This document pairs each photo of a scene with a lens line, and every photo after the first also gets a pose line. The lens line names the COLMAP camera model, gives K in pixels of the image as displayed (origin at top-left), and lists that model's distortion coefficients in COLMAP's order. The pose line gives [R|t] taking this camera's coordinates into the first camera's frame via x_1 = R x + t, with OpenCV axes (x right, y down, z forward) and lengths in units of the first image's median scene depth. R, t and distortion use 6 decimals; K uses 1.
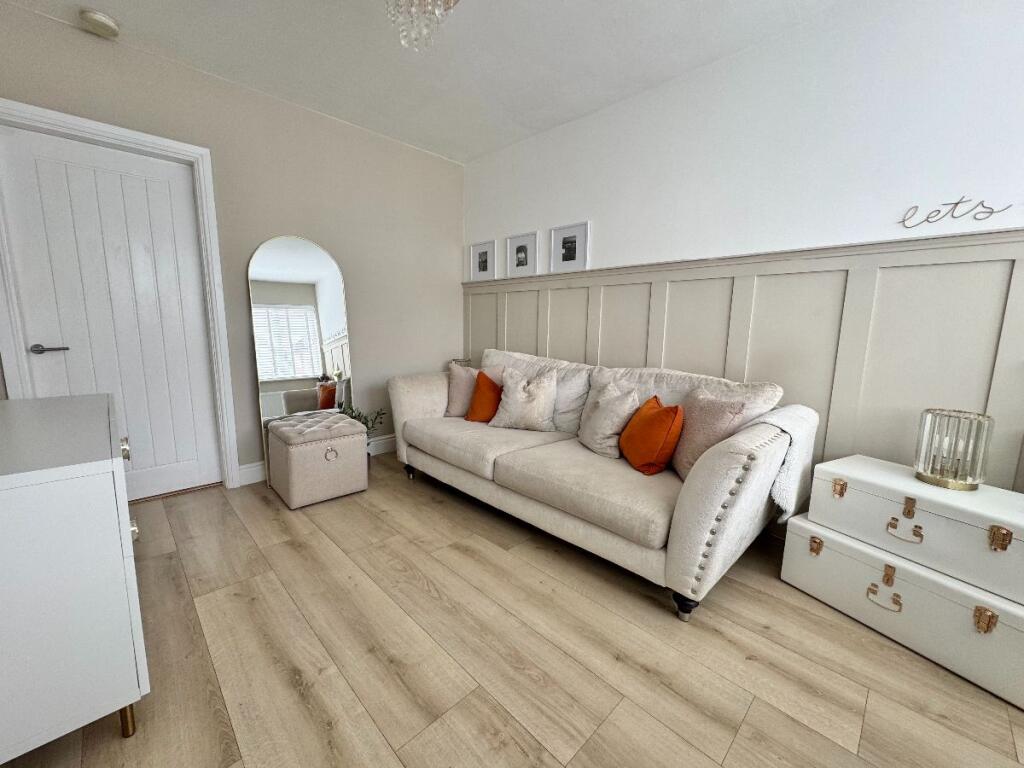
lens RADIAL K [[410.9, 0, 508.4], [0, 410.9, 379.6], [0, 0, 1]] dist [-0.000032, 0.000324]
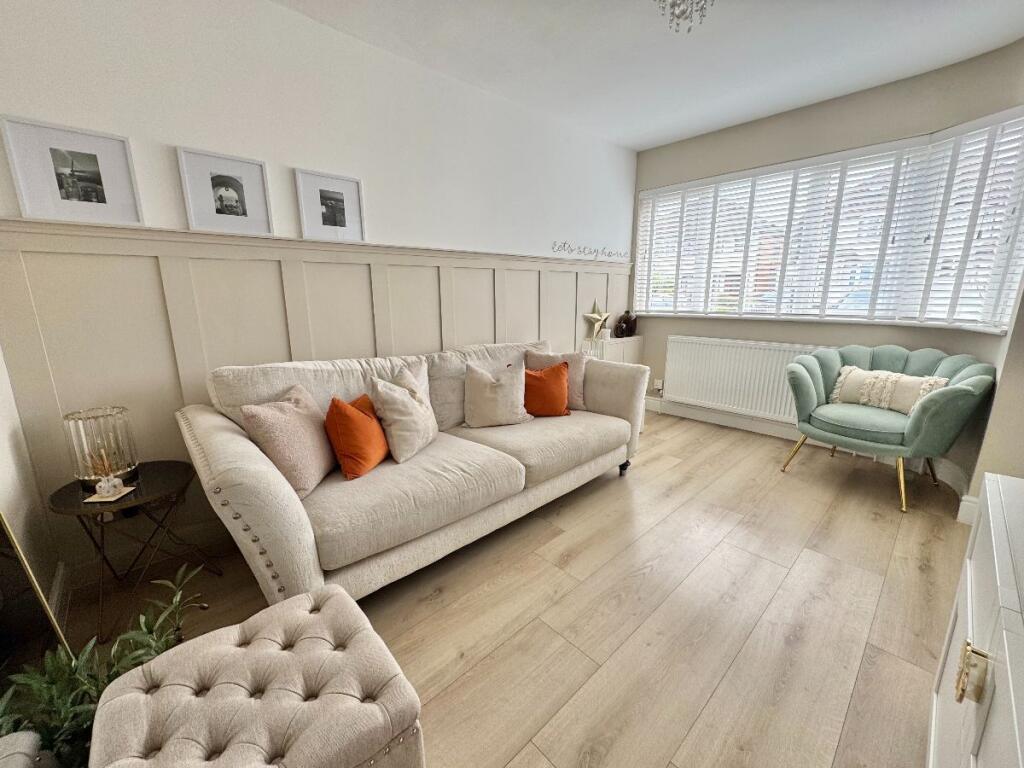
lens RADIAL K [[413.1, 0, 508.8], [0, 413.1, 393.9], [0, 0, 1]] dist [-0.012493, -0.000109]
pose [[0.019487, -0.233736, 0.972105, -0.636955], [0.161156, 0.960310, 0.227669, -0.118237], [-0.986736, 0.152224, 0.056382, 0.704414]]
